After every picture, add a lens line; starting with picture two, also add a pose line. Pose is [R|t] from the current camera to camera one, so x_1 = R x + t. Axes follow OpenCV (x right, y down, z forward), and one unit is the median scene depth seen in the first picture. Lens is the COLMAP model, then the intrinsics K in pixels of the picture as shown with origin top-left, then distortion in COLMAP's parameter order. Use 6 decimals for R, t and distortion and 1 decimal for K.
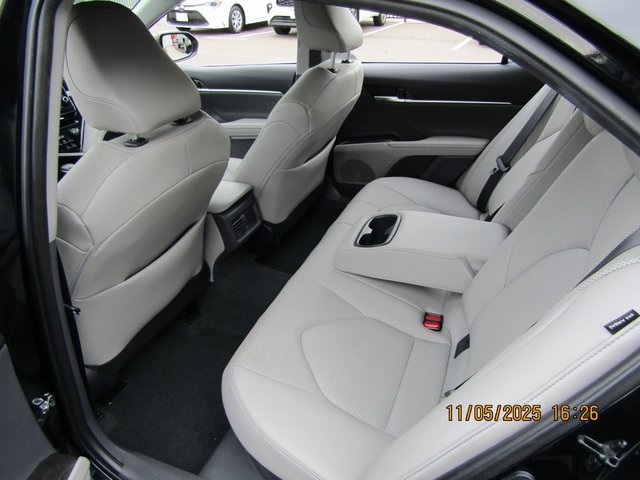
lens RADIAL K [[431.4, 0, 320.0], [0, 431.4, 240.0], [0, 0, 1]] dist [-0.009513, -0.002010]
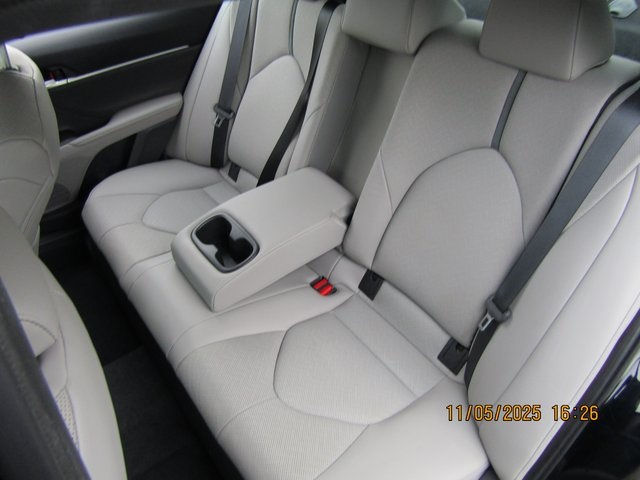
lens RADIAL K [[431.4, 0, 320.0], [0, 431.4, 240.0], [0, 0, 1]] dist [-0.009513, -0.002010]
pose [[0.496879, -0.555763, 0.666513, -0.227101], [0.454968, 0.820846, 0.345277, -0.161307], [-0.738996, 0.131681, 0.660715, 0.241760]]
